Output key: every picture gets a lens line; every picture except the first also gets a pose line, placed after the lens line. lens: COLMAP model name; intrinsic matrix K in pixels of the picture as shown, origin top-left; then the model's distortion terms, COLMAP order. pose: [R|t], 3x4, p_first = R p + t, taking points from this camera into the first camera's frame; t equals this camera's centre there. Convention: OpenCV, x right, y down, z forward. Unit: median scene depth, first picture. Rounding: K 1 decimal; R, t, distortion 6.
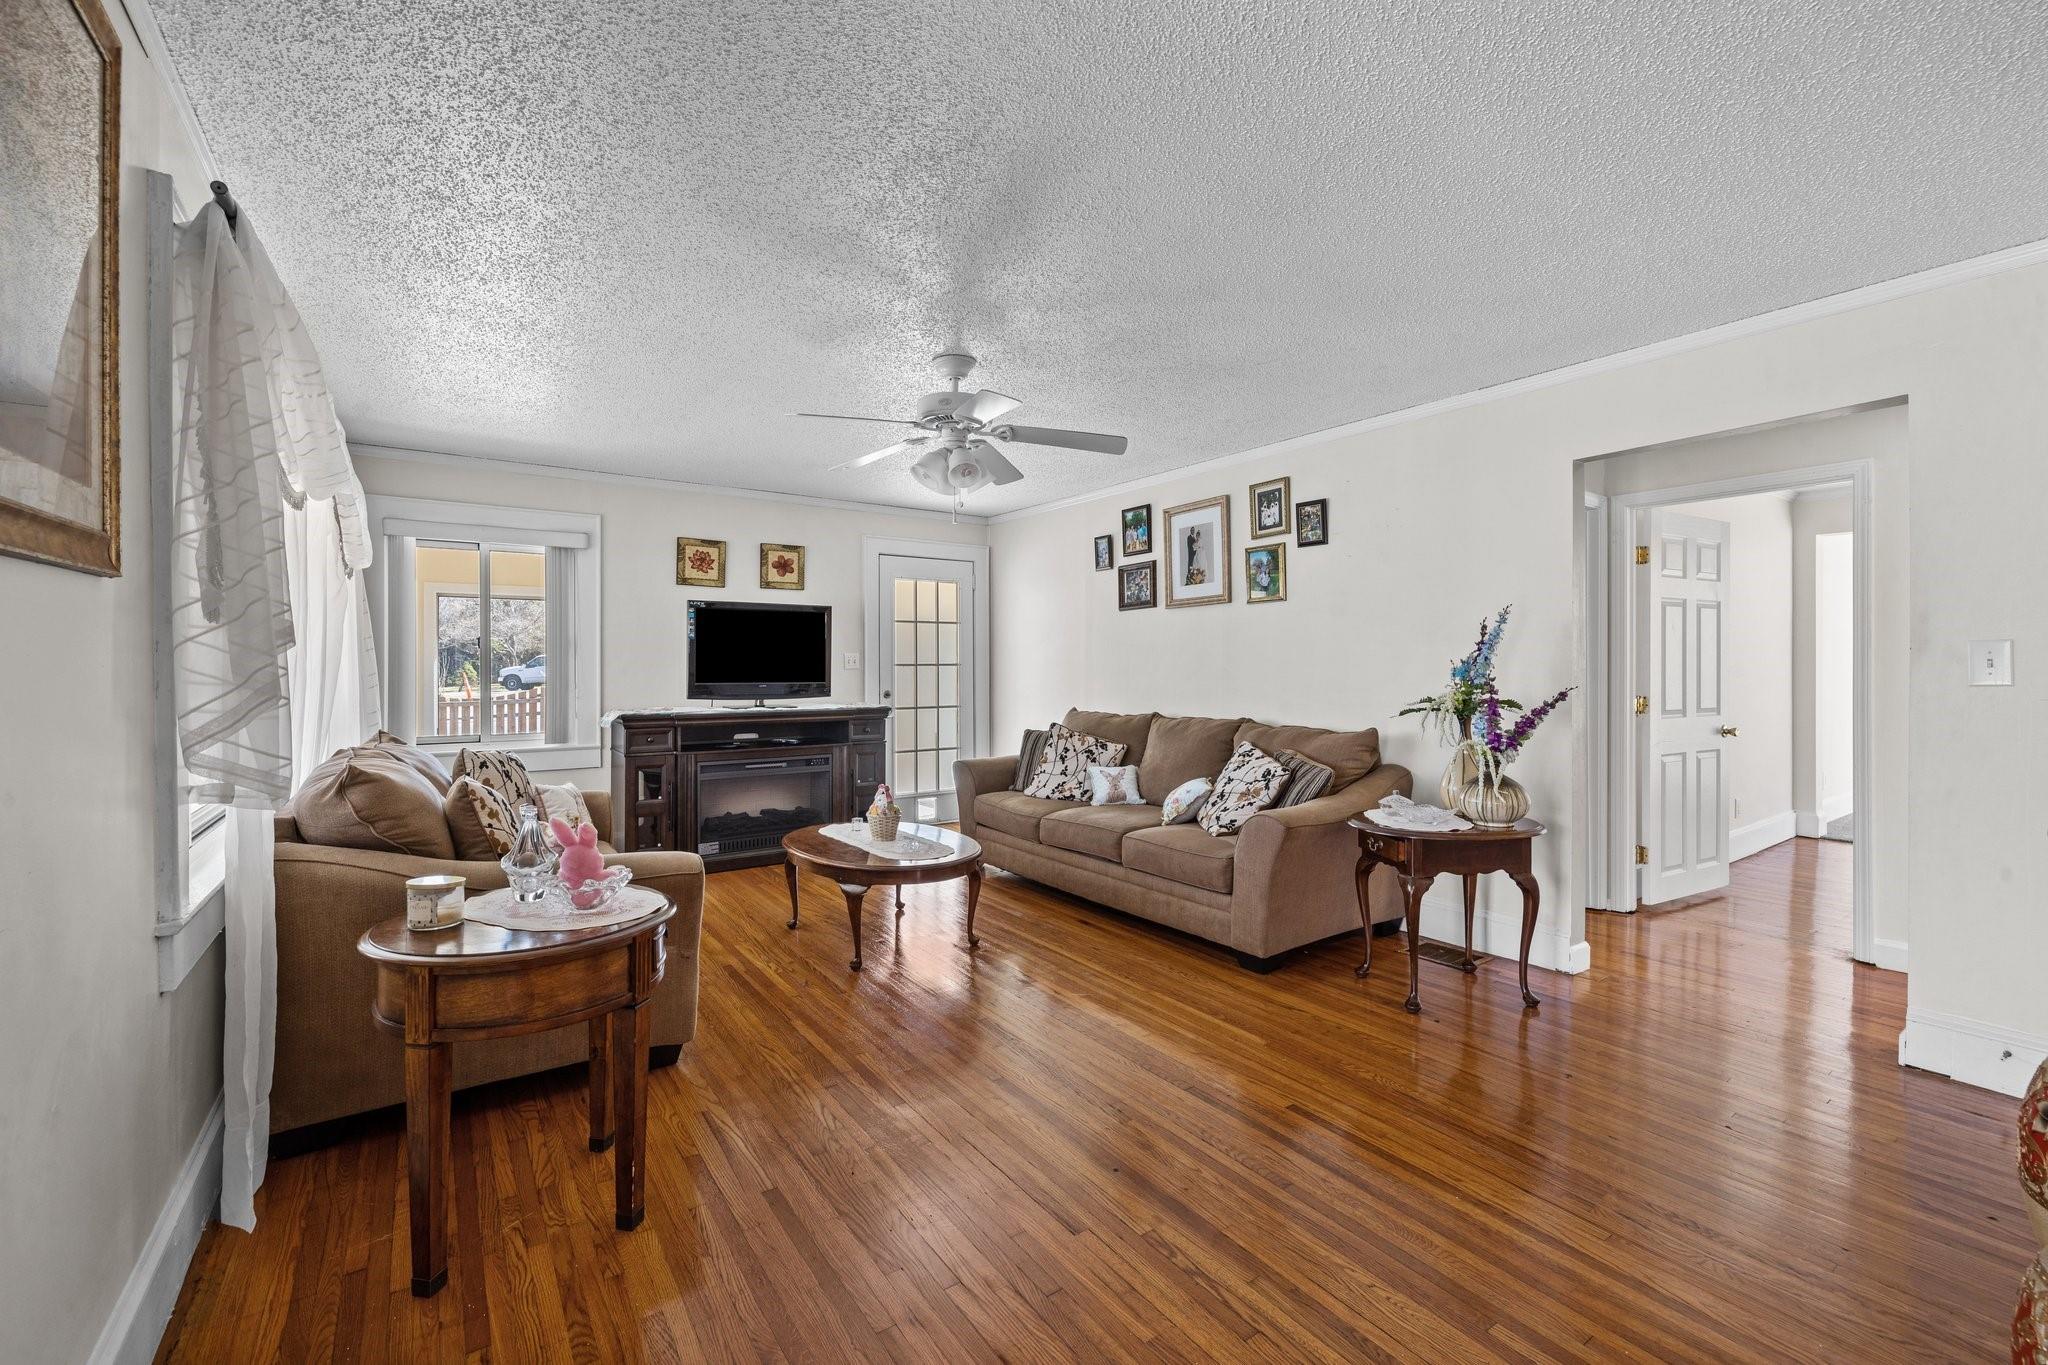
lens RADIAL K [[865.3, 0, 1023.3], [0, 865.3, 667.4], [0, 0, 1]] dist [-0.001737, -0.000027]
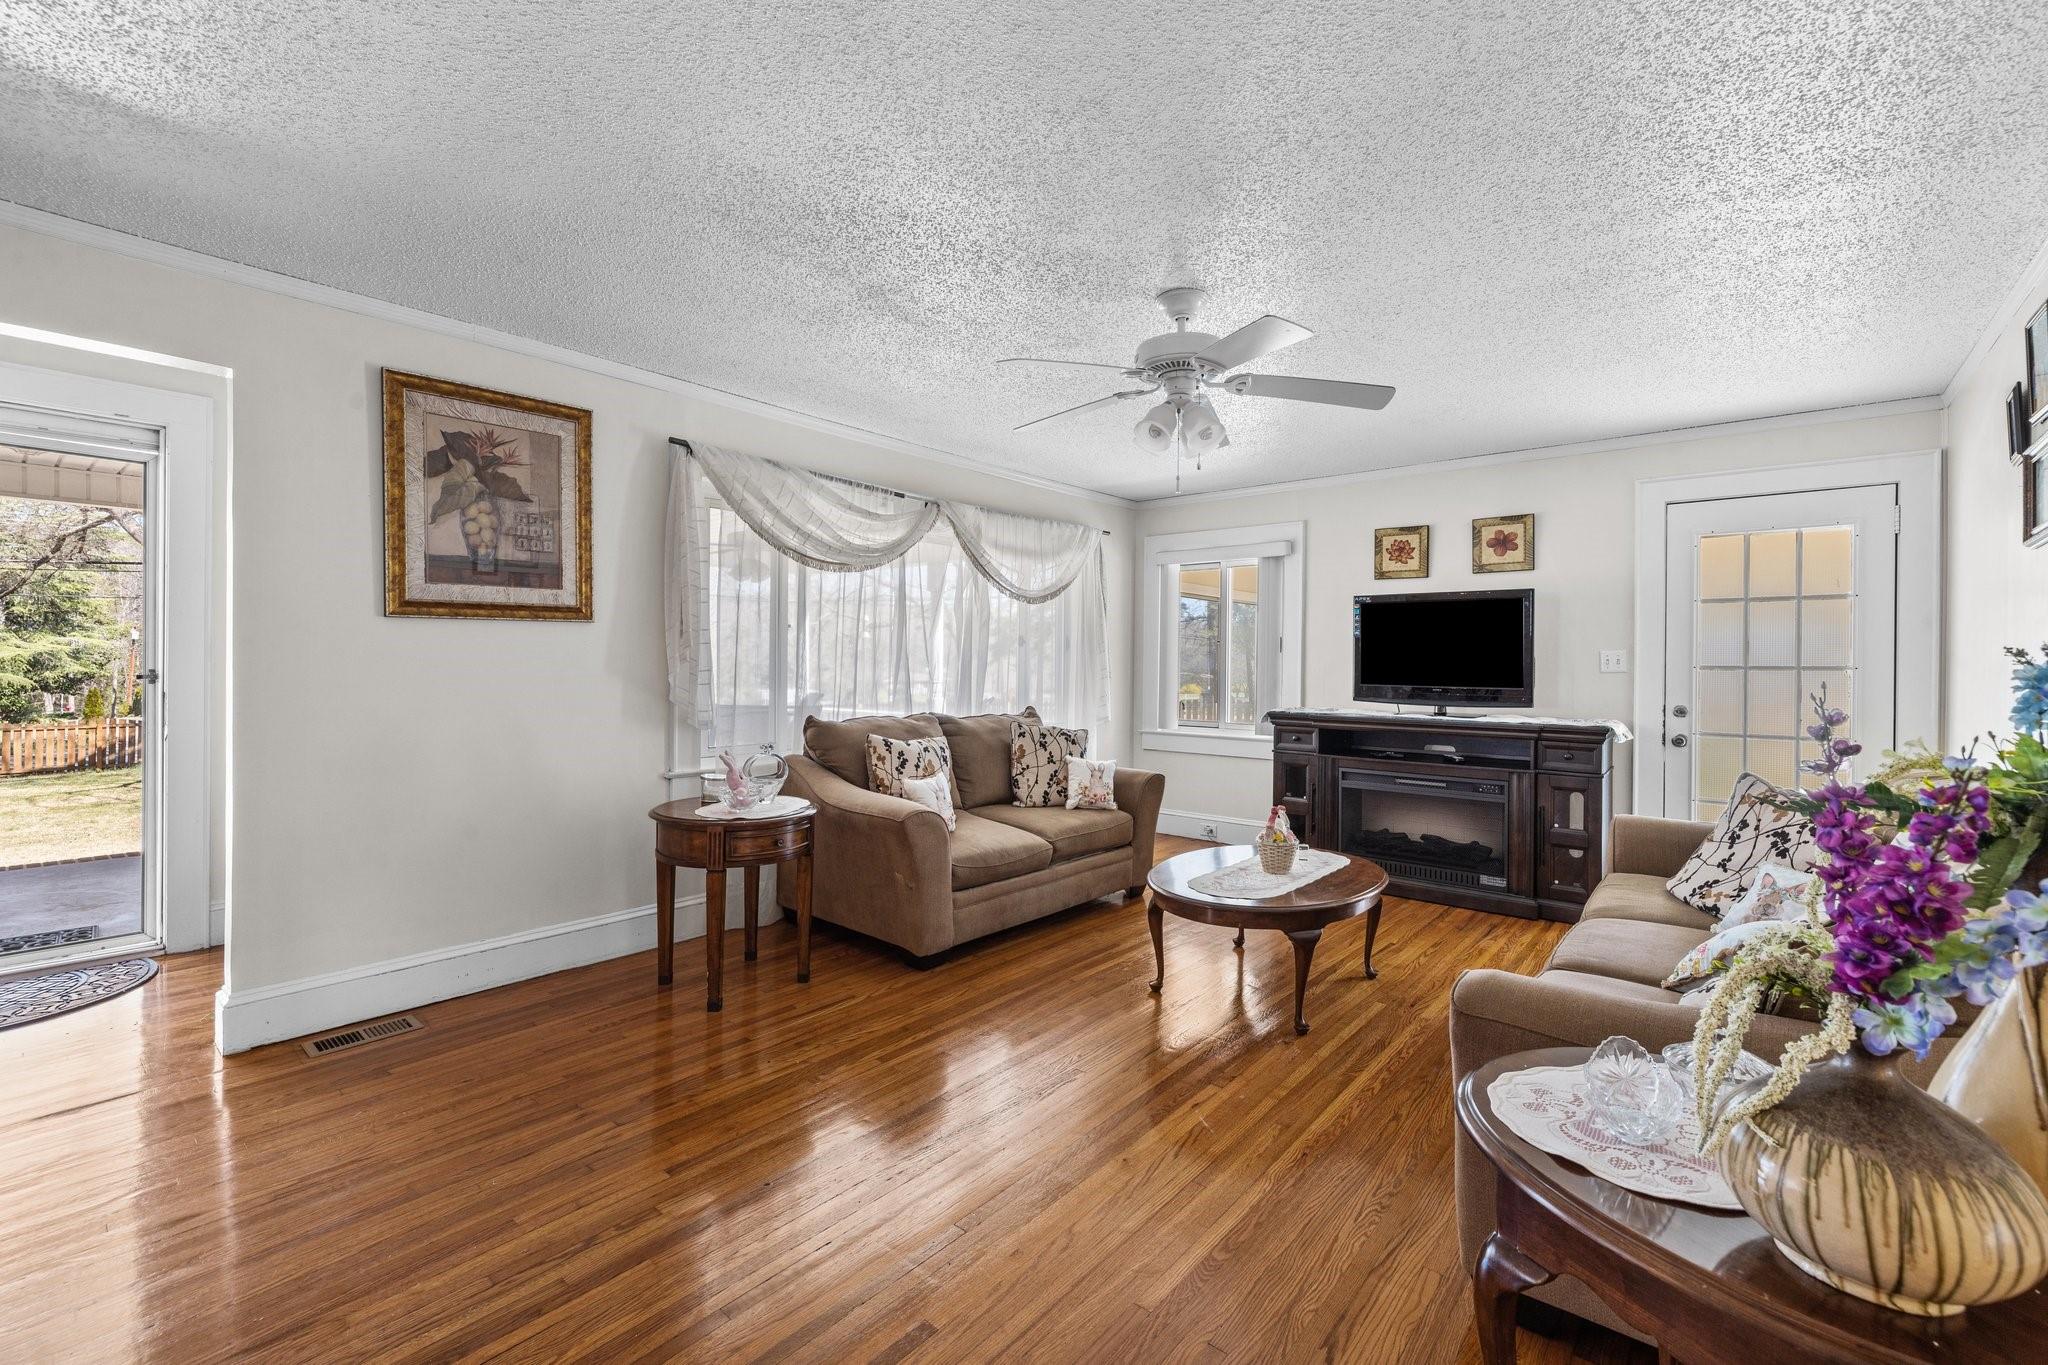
lens RADIAL K [[865.3, 0, 1023.2], [0, 865.3, 670.0], [0, 0, 1]] dist [-0.001737, -0.000027]
pose [[0.246006, 0.009679, -0.969220, 0.441111], [-0.011809, 0.999906, 0.006988, 0.000723], [0.969196, 0.009727, 0.246097, 0.415754]]
